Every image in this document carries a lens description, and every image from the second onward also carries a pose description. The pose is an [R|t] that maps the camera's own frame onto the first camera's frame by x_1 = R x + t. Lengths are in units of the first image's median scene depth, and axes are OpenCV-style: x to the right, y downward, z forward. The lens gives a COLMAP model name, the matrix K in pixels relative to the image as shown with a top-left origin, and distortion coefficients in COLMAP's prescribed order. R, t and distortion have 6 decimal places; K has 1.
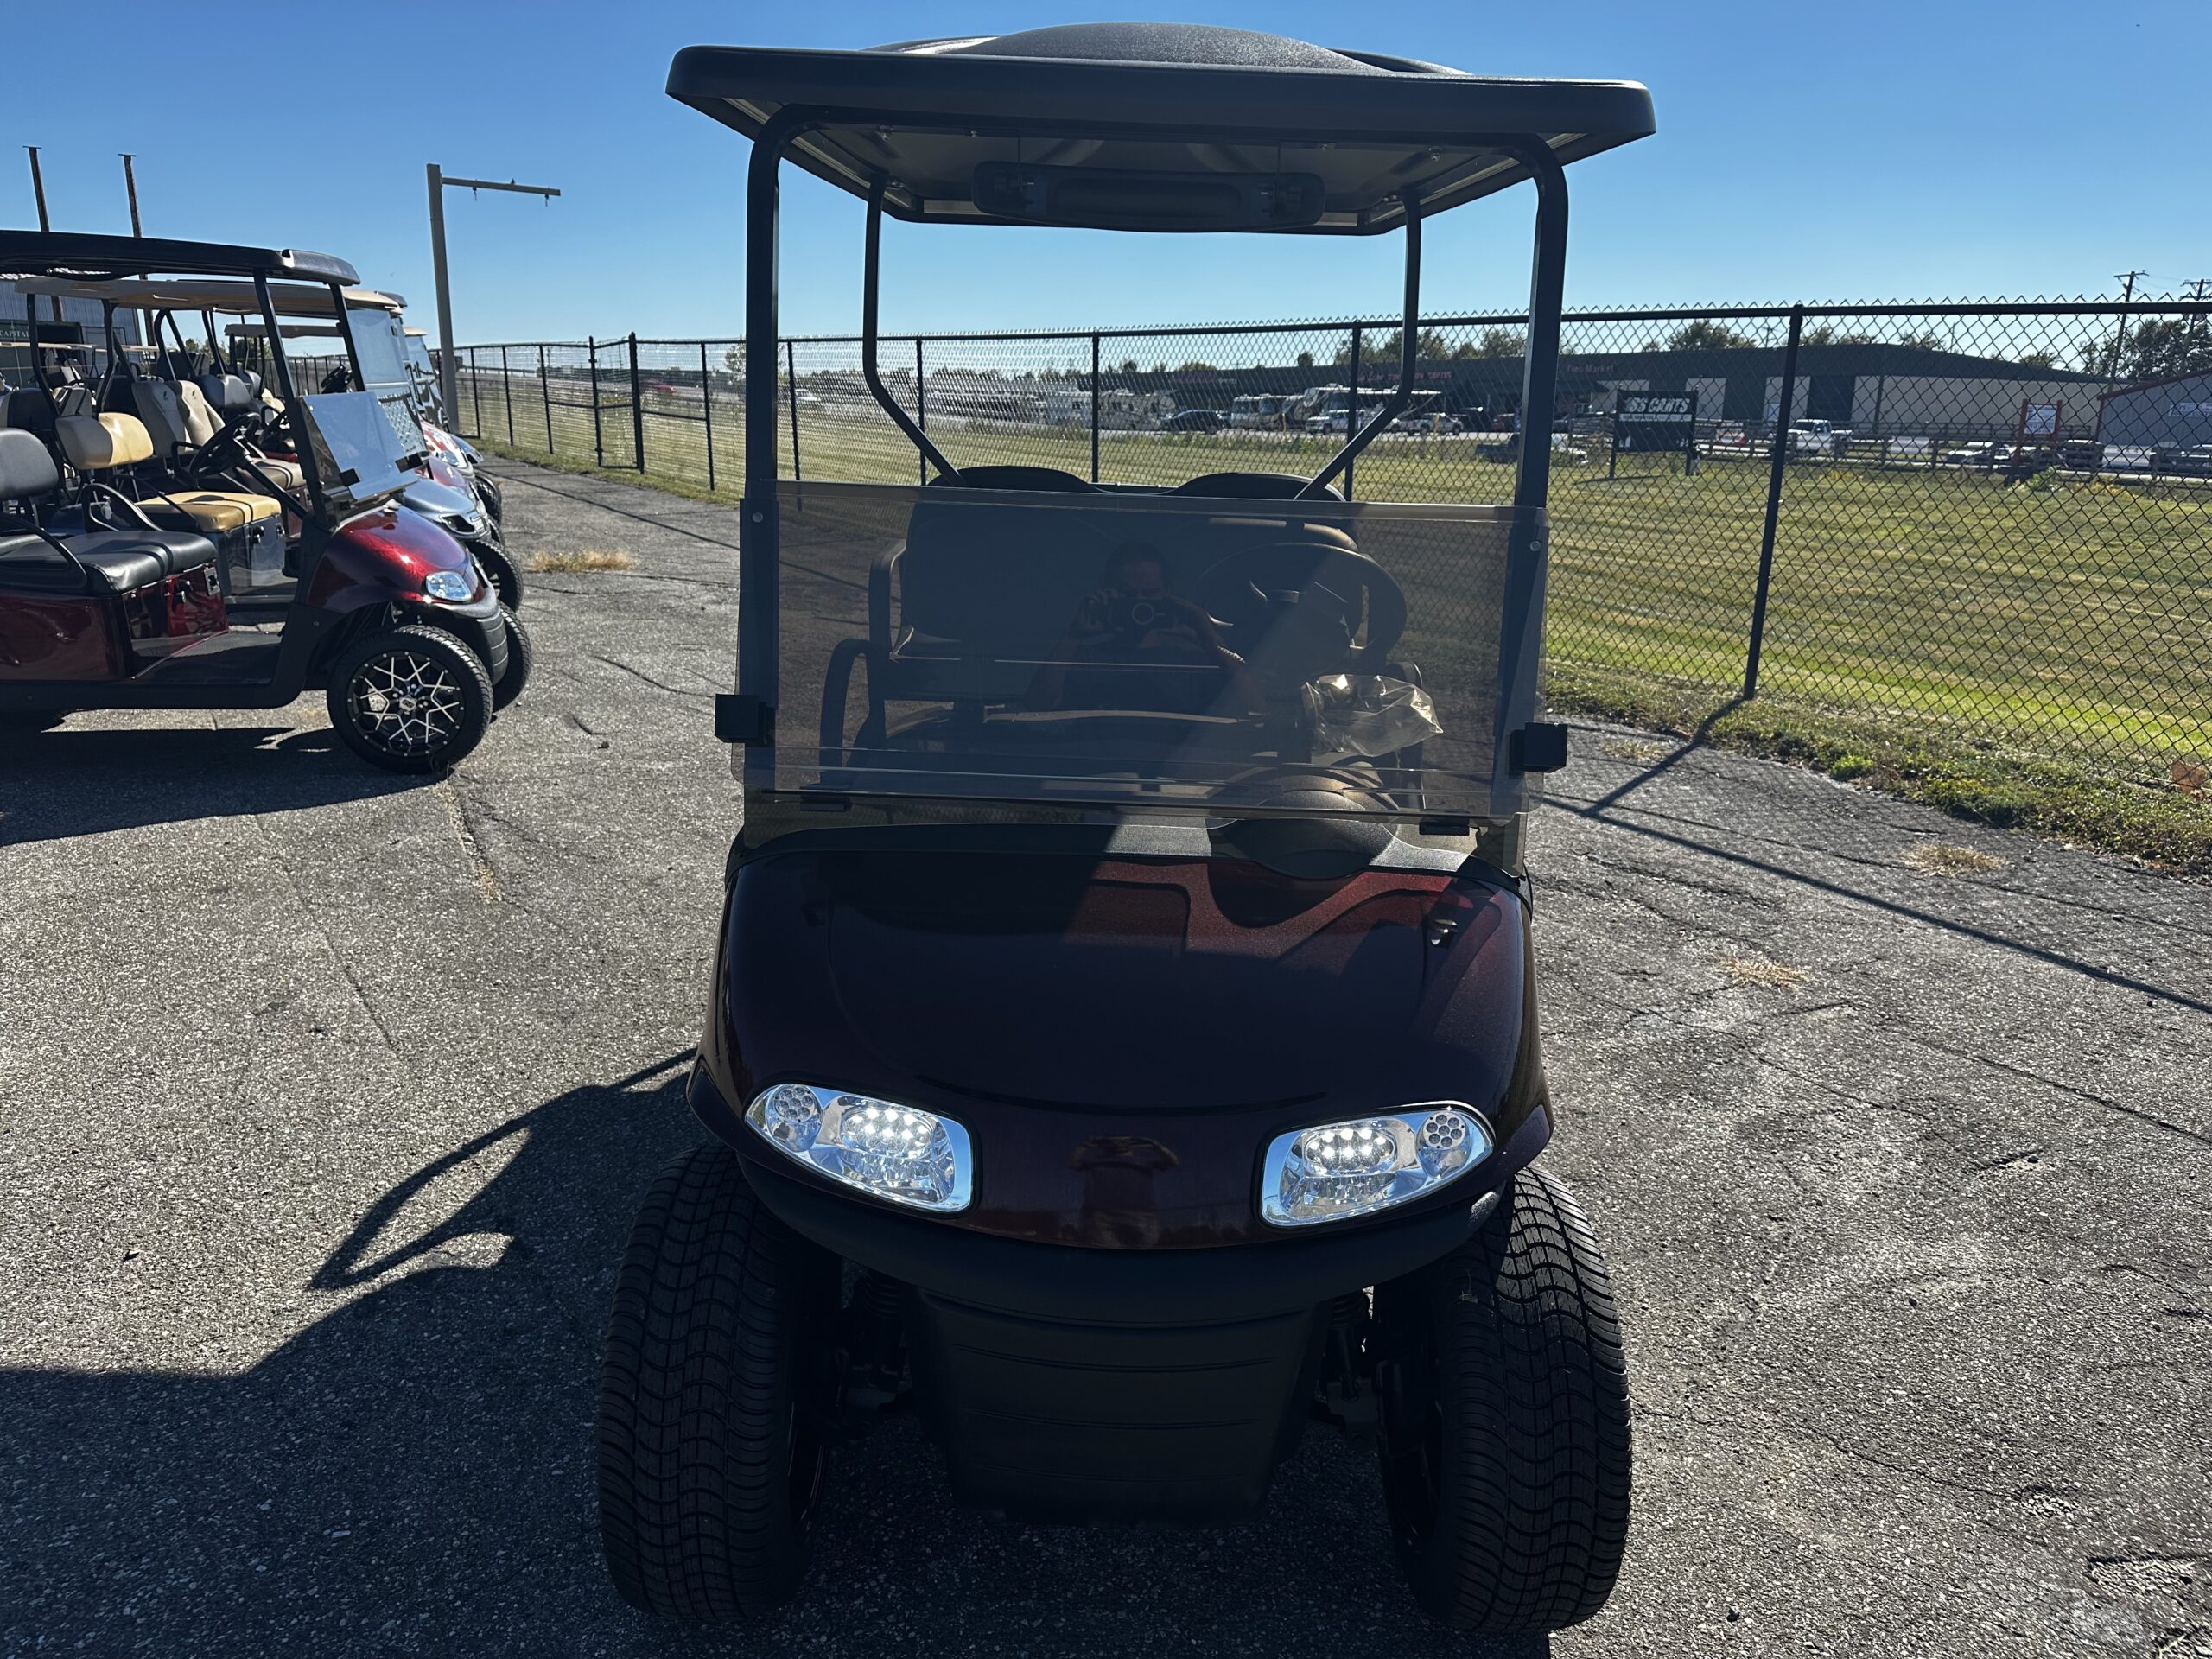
lens RADIAL K [[1546.3, 0, 1111.3], [0, 1546.3, 844.4], [0, 0, 1]] dist [0.004712, -0.049518]
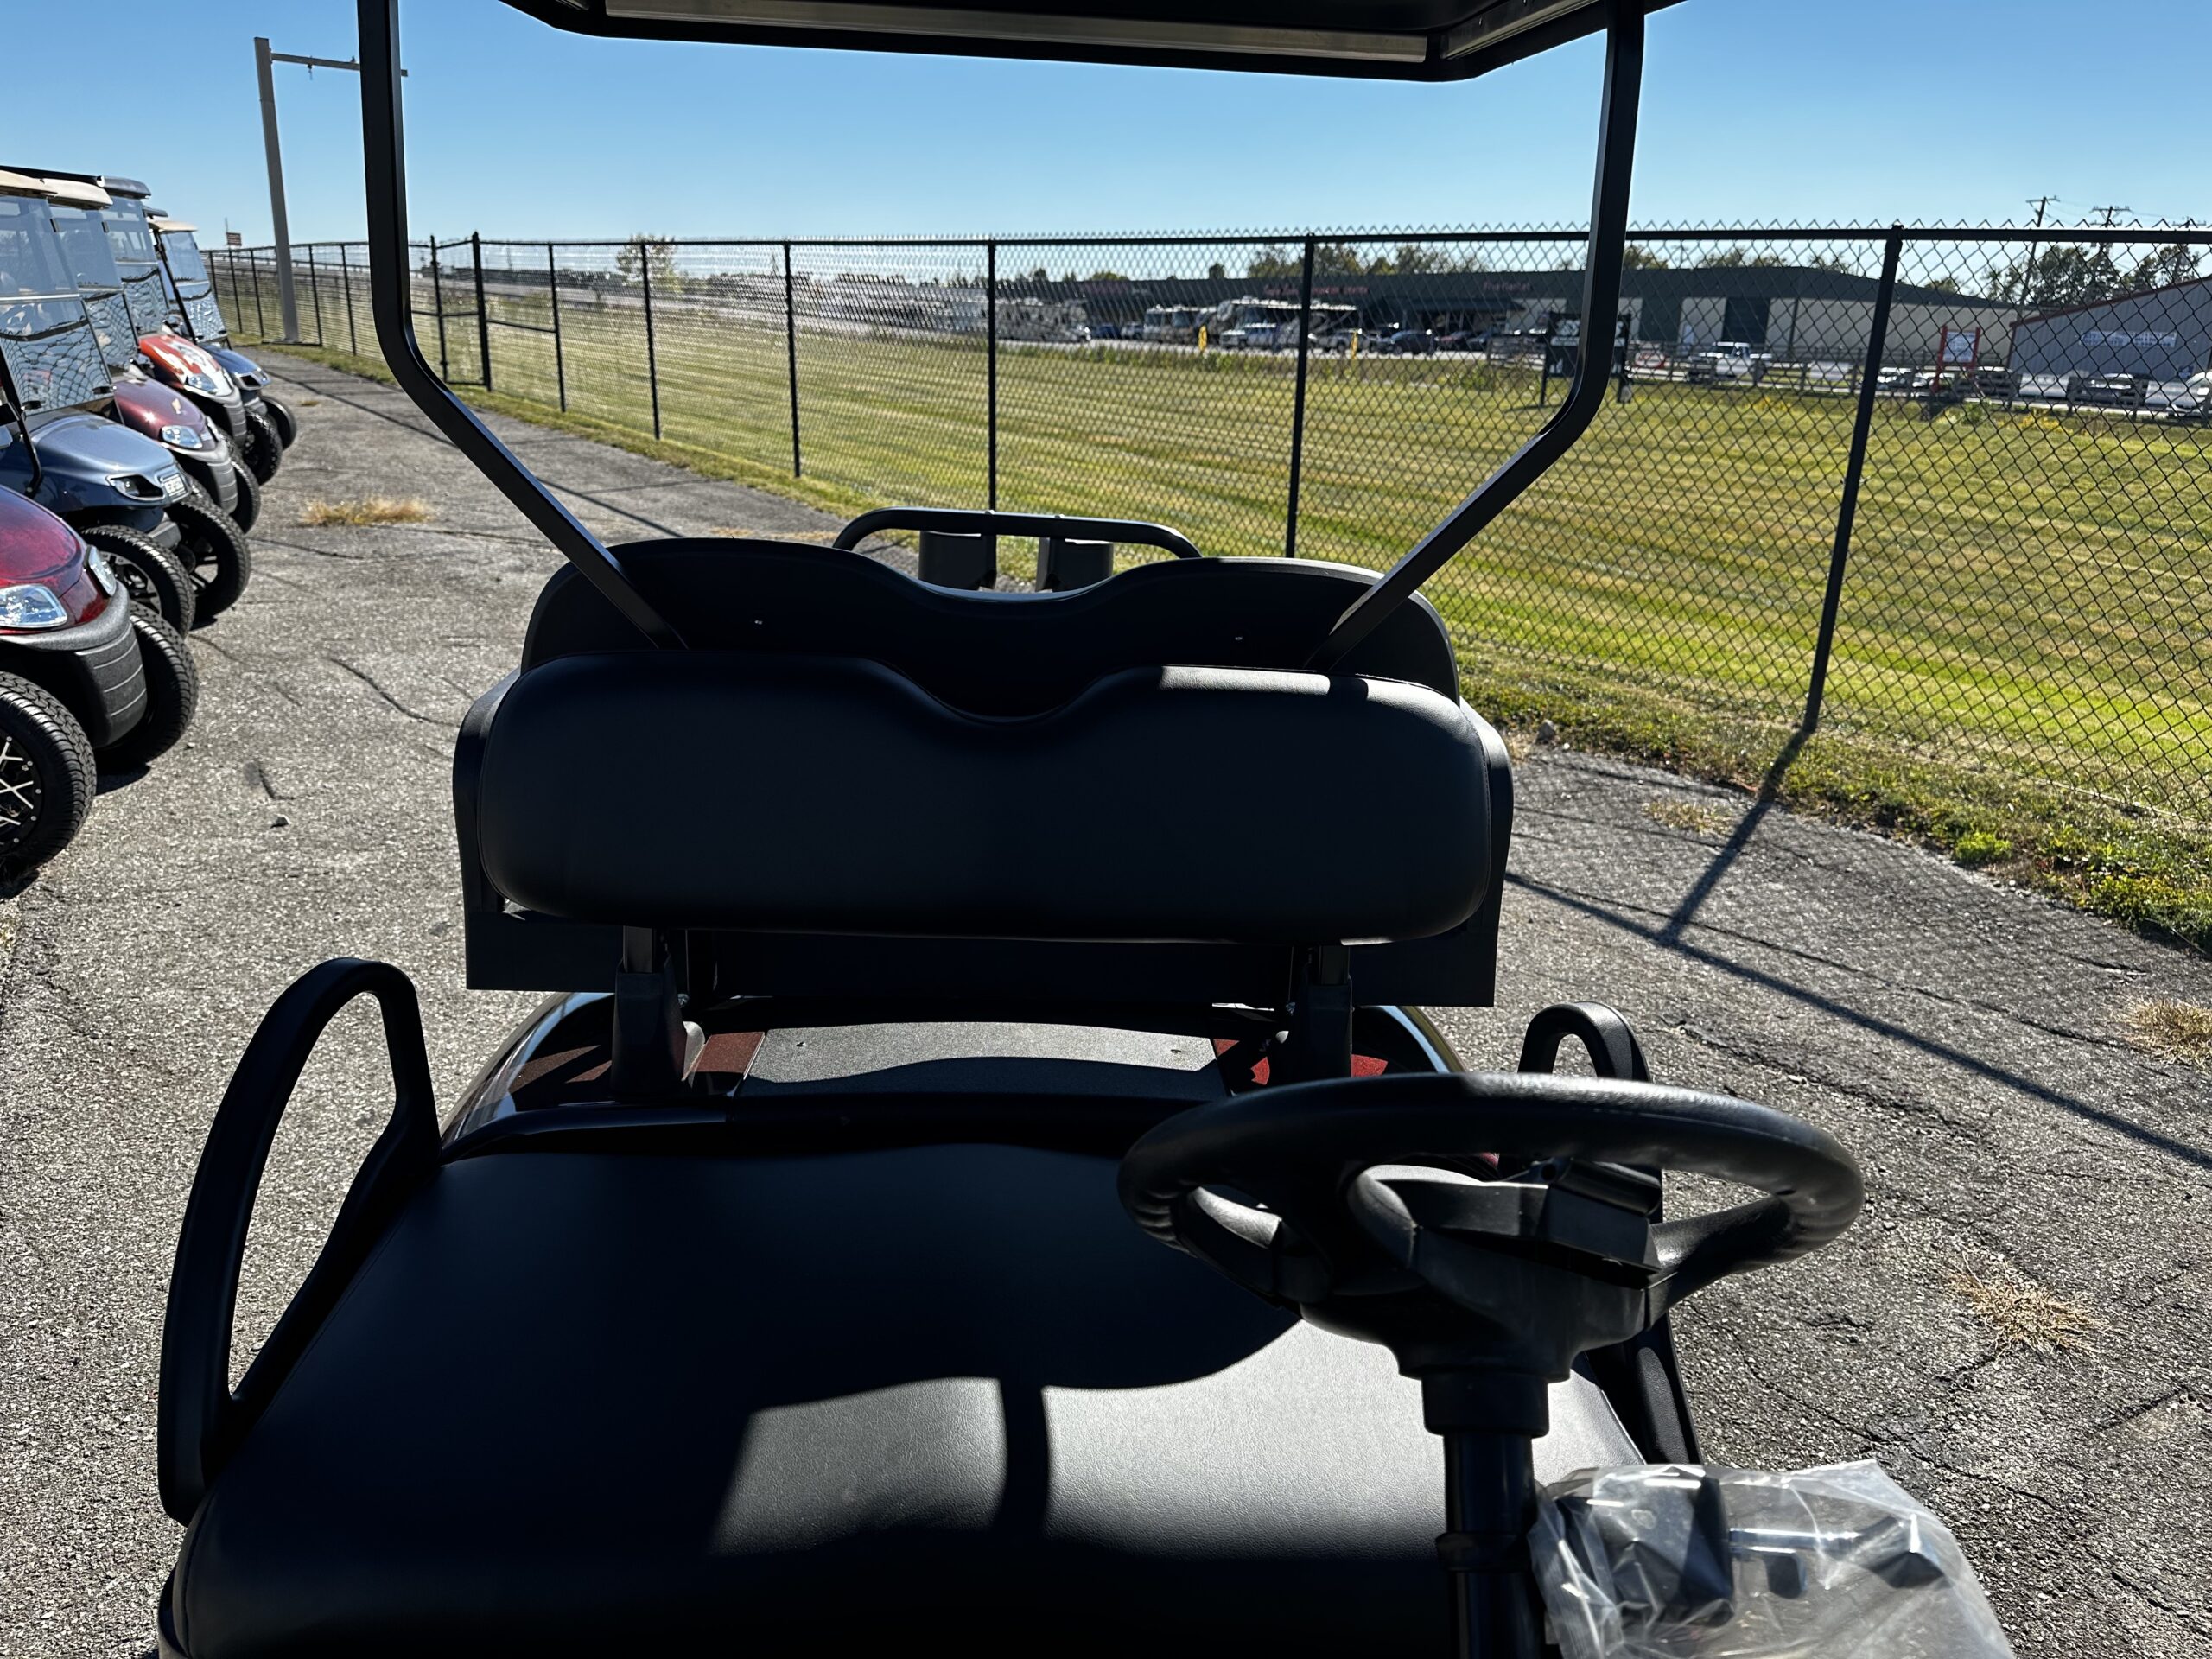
lens RADIAL K [[1564.4, 0, 1106.0], [0, 1564.4, 829.5], [0, 0, 1]] dist [-0.026513, 0.000691]
pose [[0.998511, -0.000707, 0.054551, 0.005900], [-0.001581, 0.999122, 0.041875, -0.048770], [-0.054533, -0.041899, 0.997633, 0.144144]]
